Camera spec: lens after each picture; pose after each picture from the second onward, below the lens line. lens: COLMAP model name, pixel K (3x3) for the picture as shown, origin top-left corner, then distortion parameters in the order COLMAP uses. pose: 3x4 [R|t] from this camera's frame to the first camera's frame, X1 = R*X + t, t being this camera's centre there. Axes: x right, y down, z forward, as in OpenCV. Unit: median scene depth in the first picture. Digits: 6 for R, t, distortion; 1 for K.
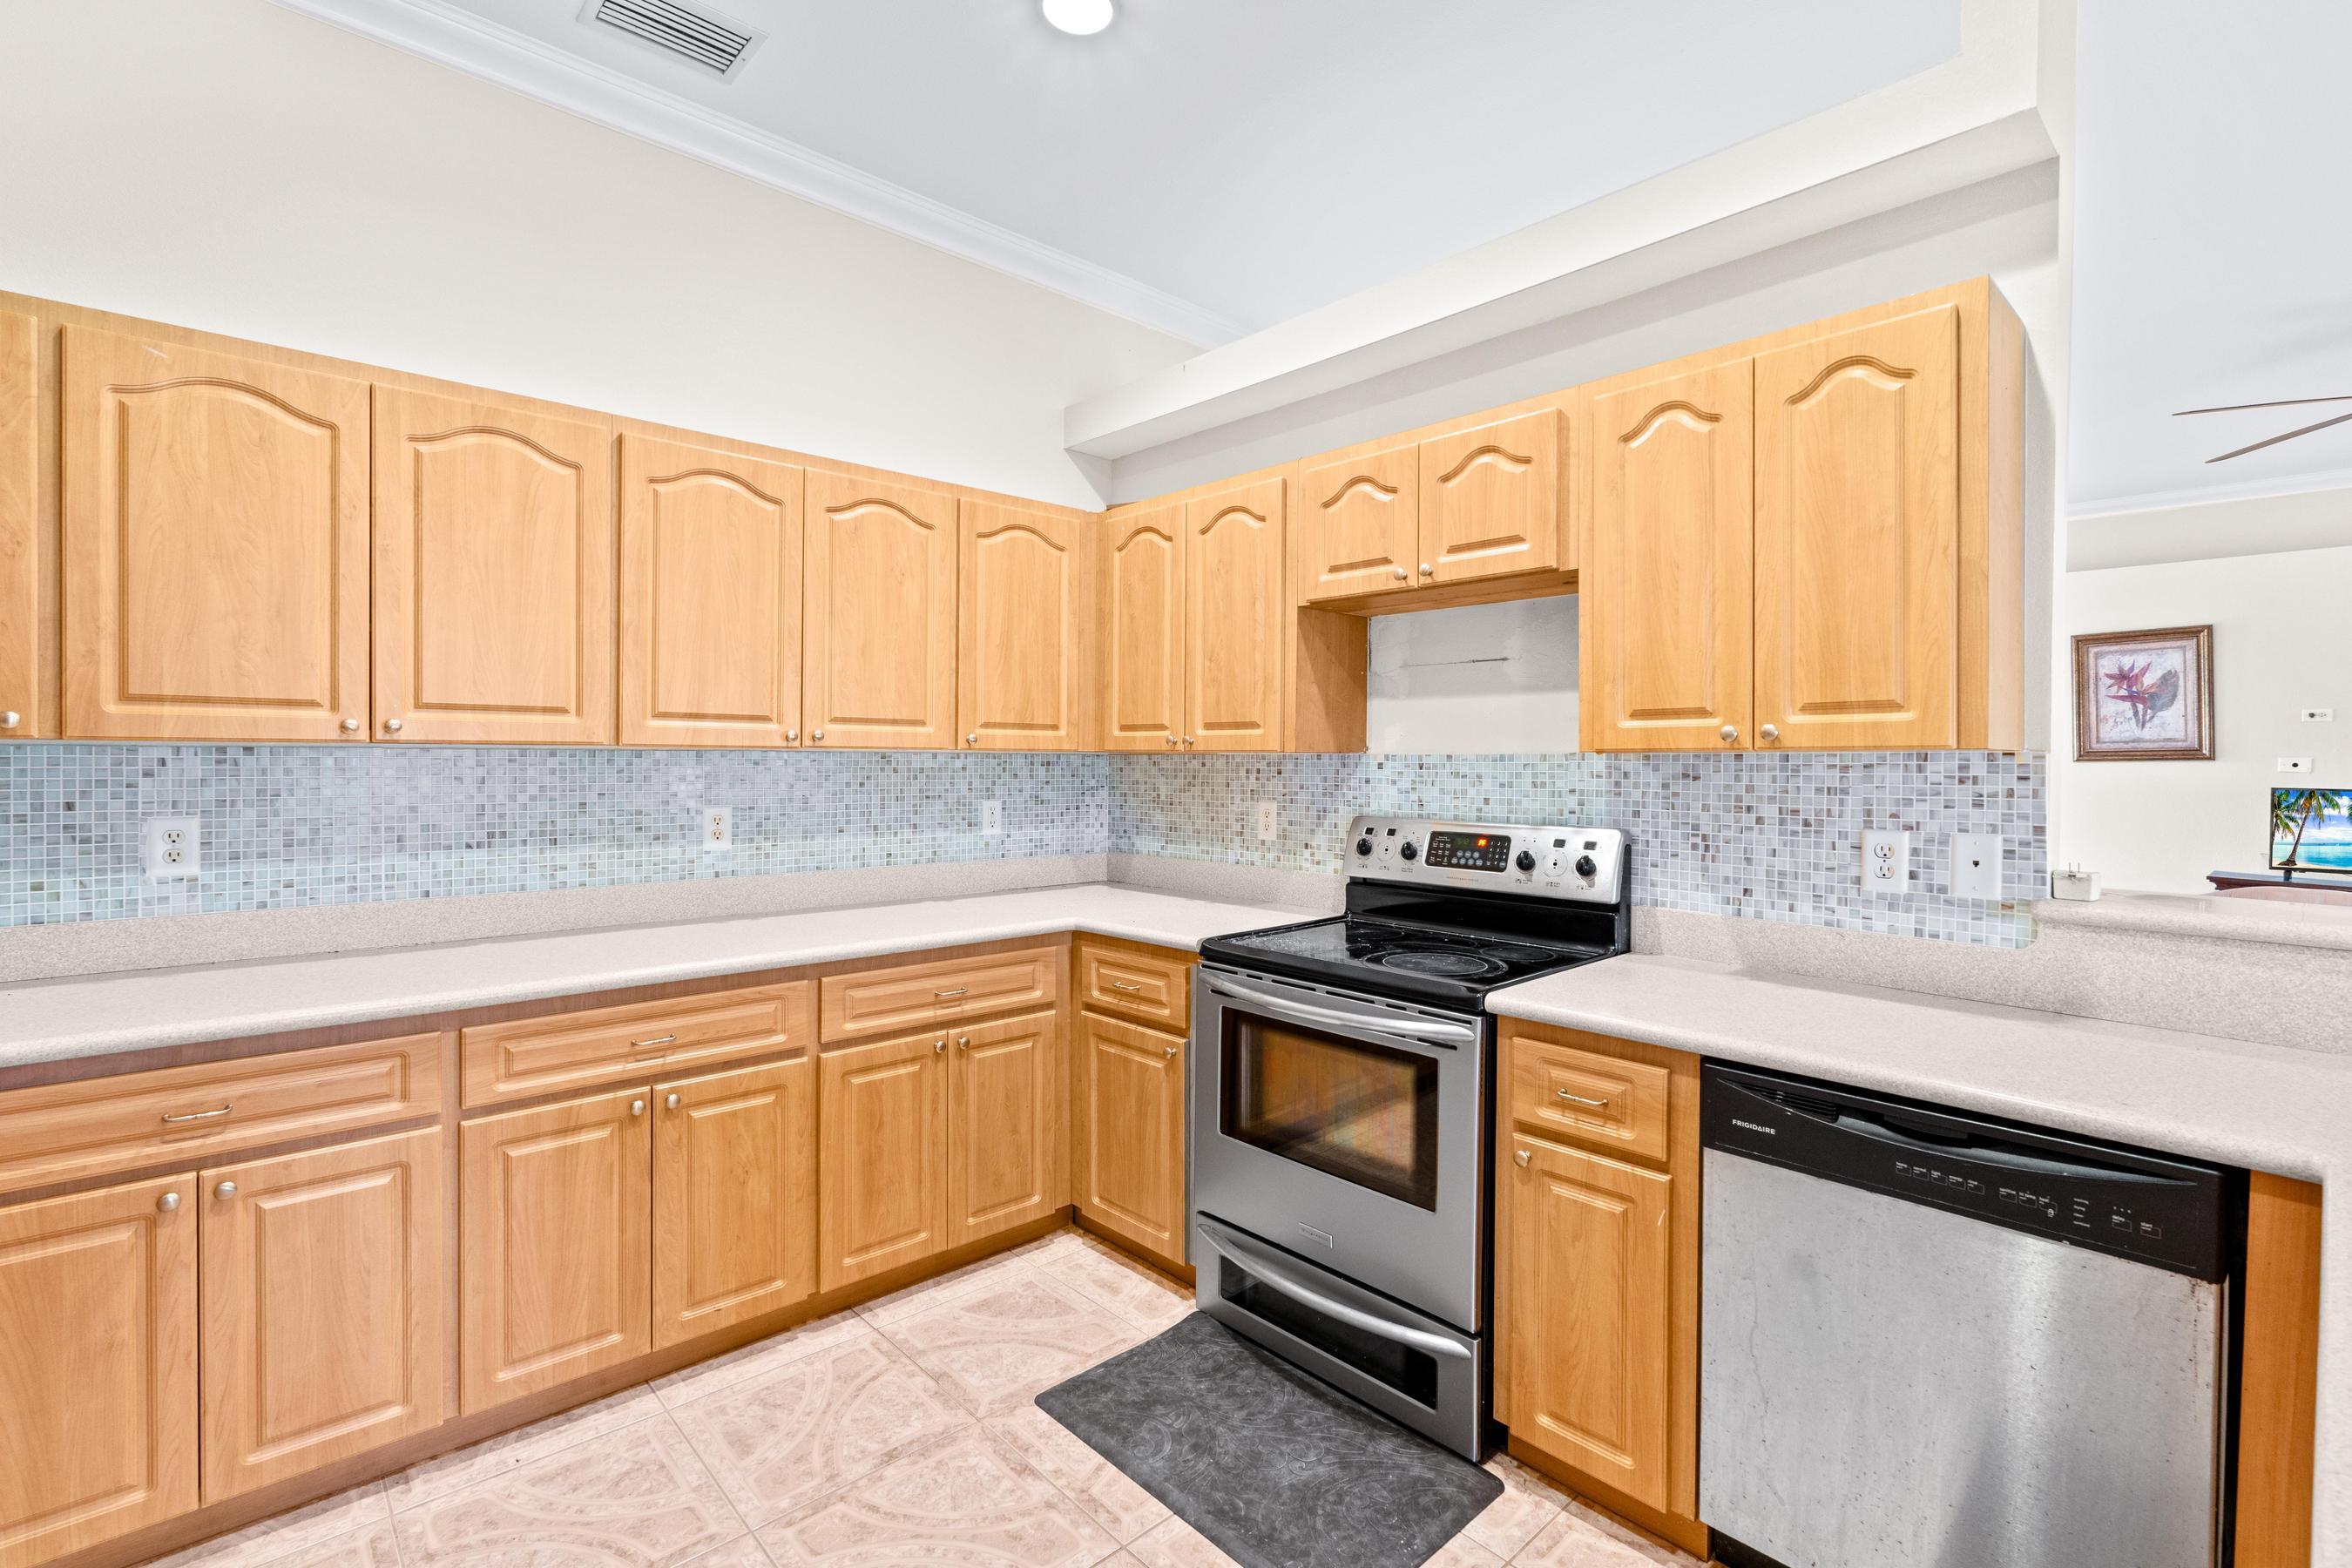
lens RADIAL K [[1045.3, 0, 1171.0], [0, 1045.3, 777.4], [0, 0, 1]] dist [-0.000984, -0.000358]
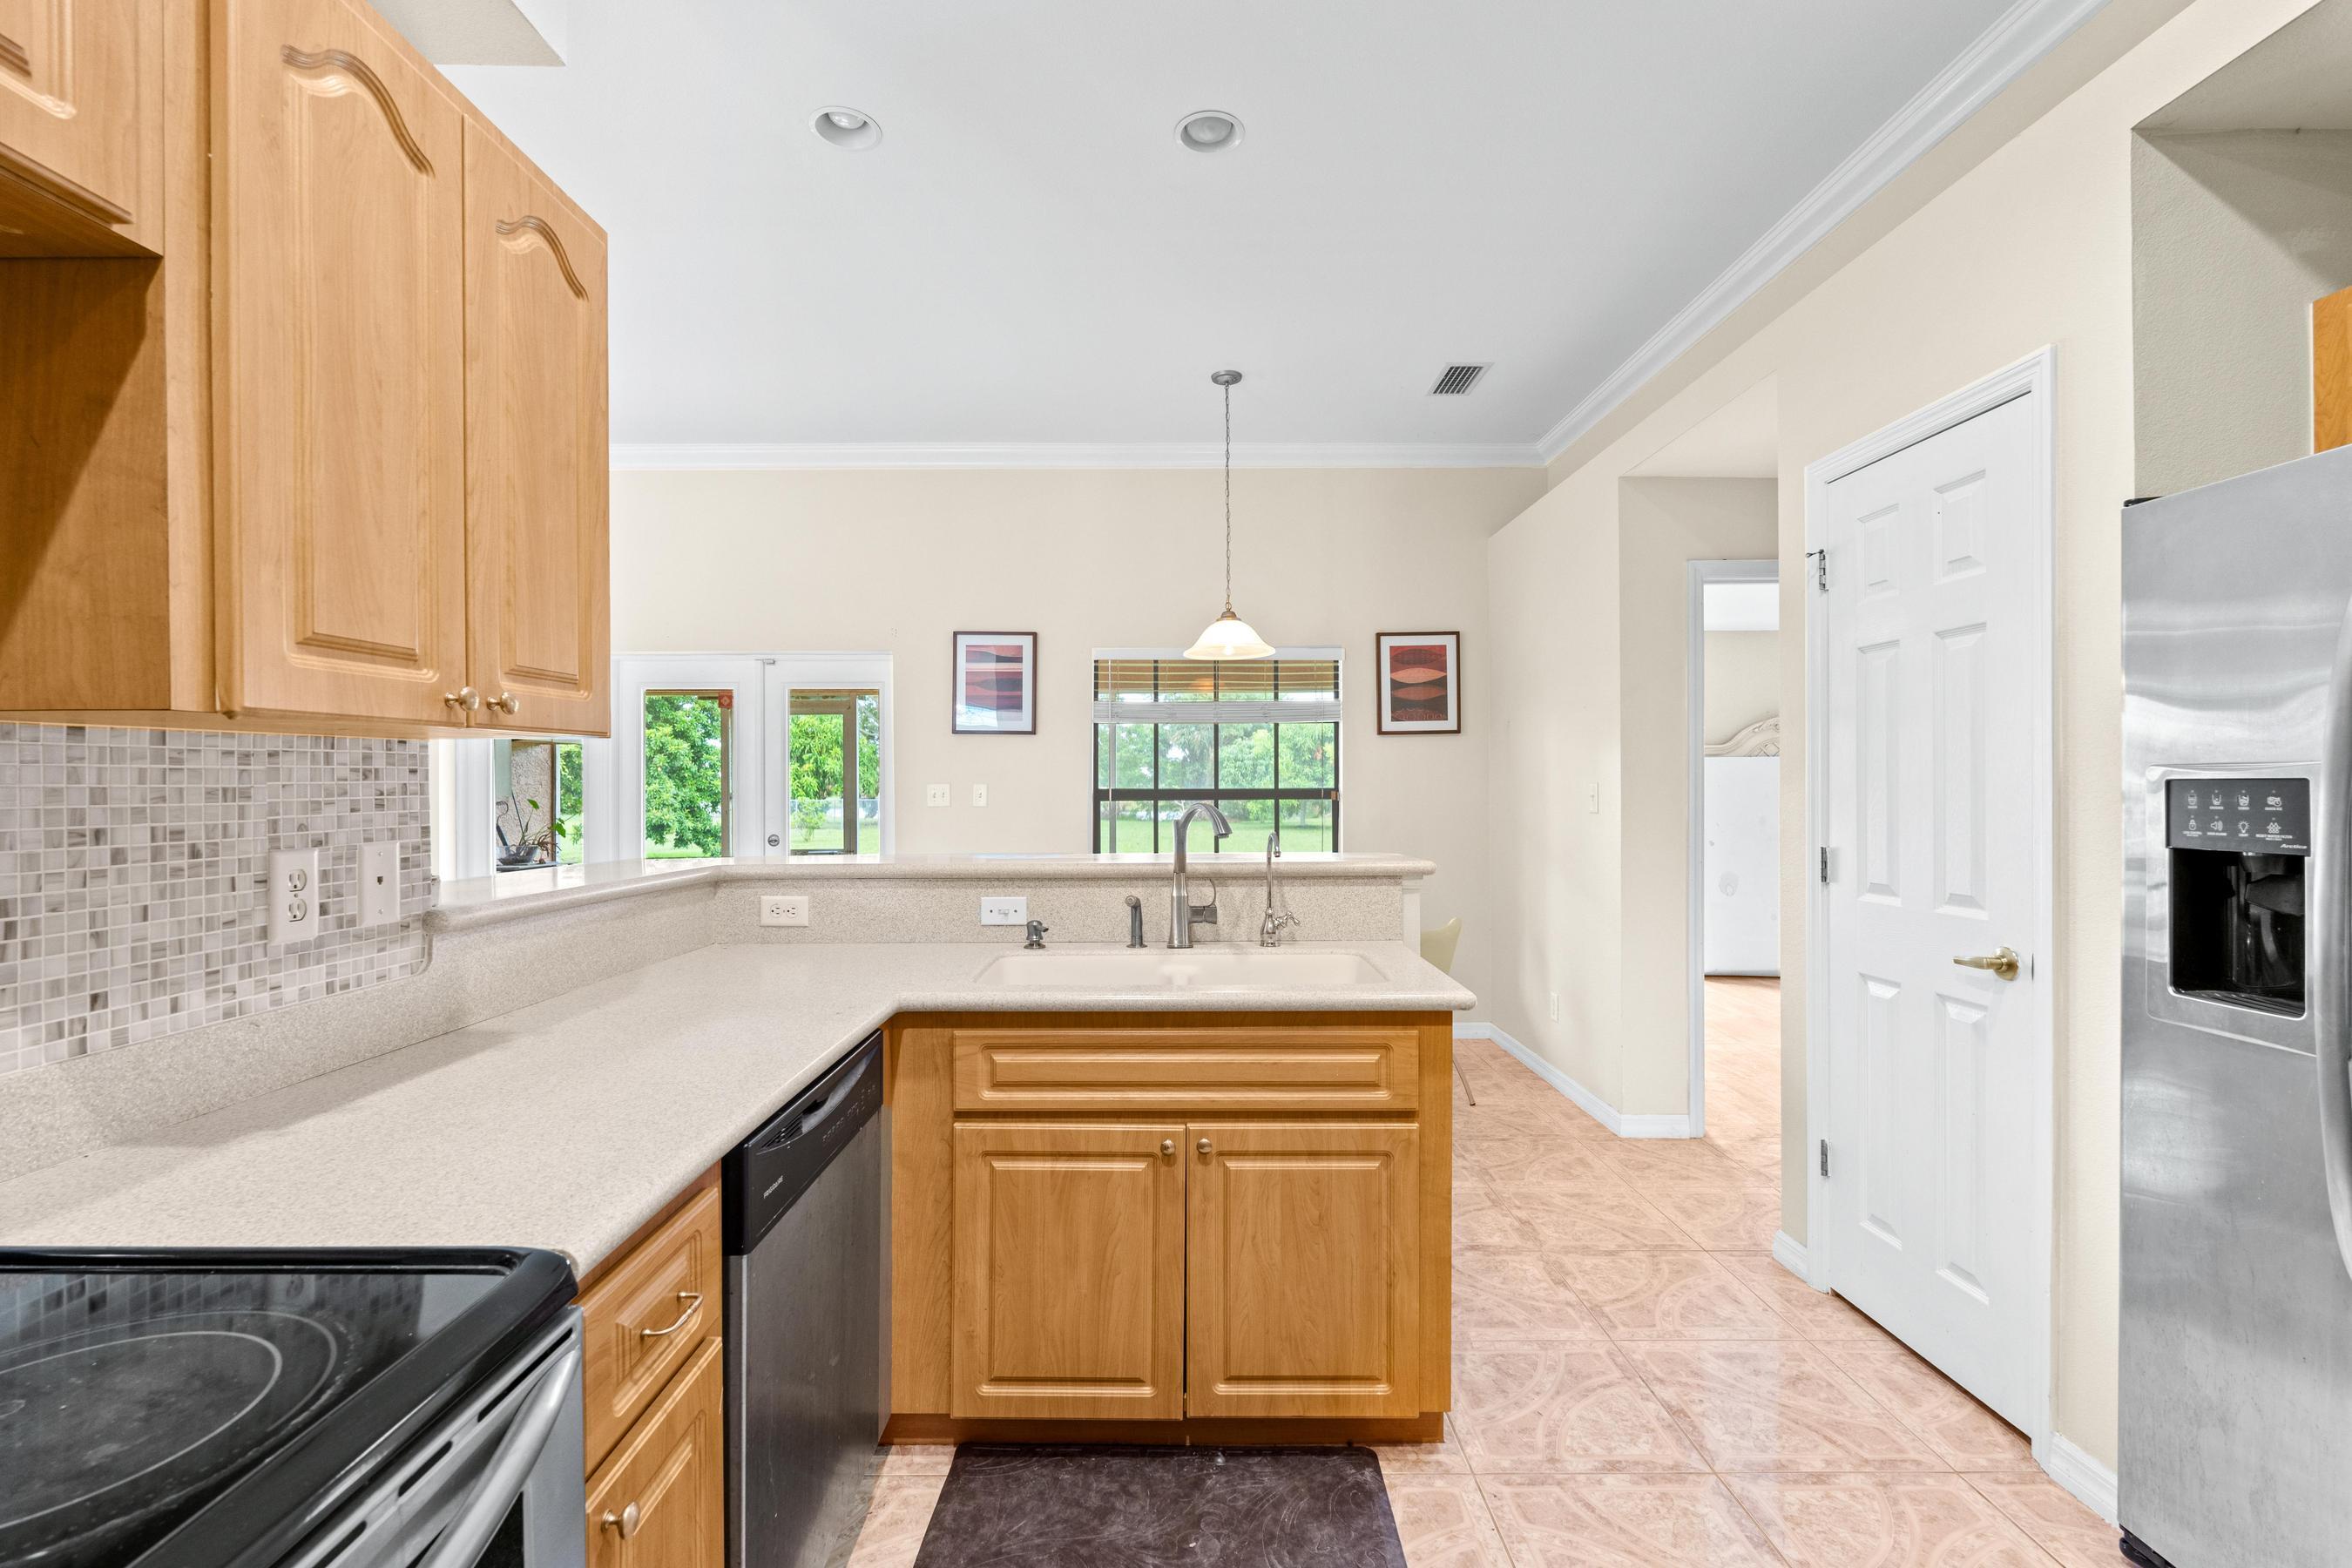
lens RADIAL K [[1030.3, 0, 1176.0], [0, 1030.3, 784.0], [0, 0, 1]] dist [-0.002775, -0.000128]
pose [[-0.745443, -0.008204, 0.666519, -0.168159], [0.007536, 0.999757, 0.020735, -0.001186], [-0.666526, 0.020480, -0.745200, 1.035548]]
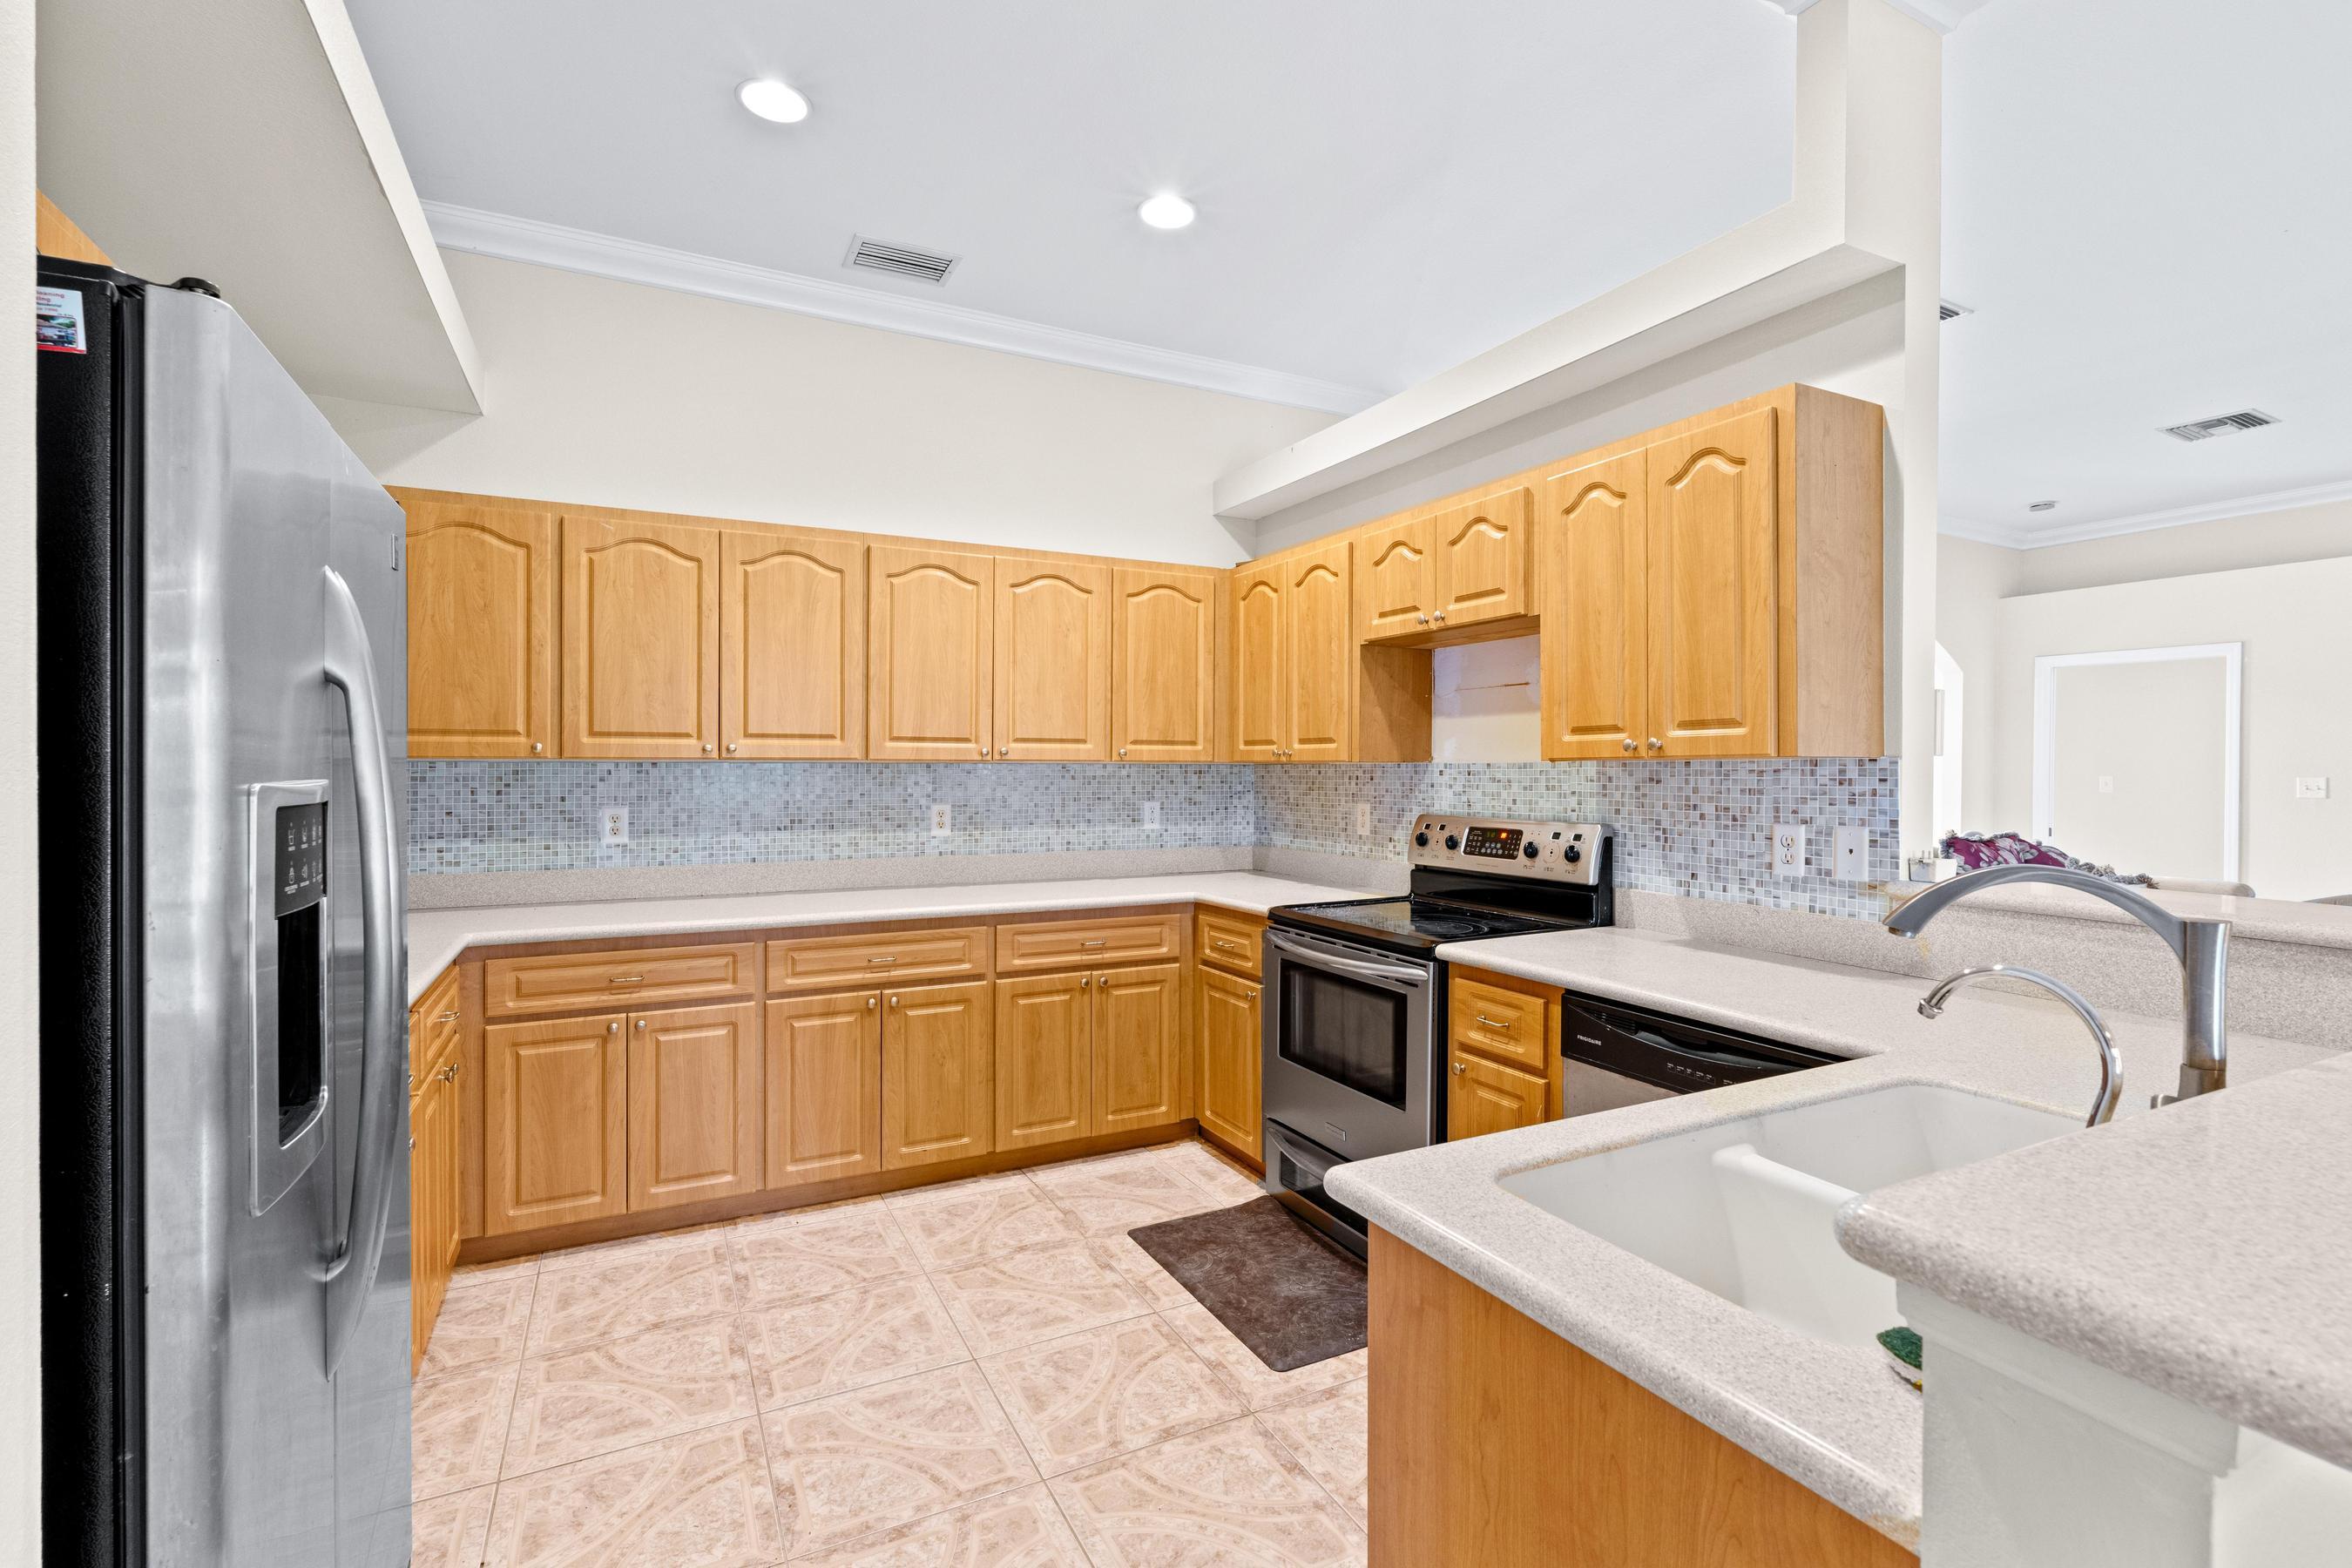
lens RADIAL K [[1047.7, 0, 1176.0], [0, 1047.7, 784.0], [0, 0, 1]] dist [0.001759, -0.000099]
pose [[0.964780, -0.000324, -0.263058, 0.298225], [-0.000732, 0.999992, -0.003917, 0.008998], [0.263057, 0.003972, 0.964772, -0.325104]]
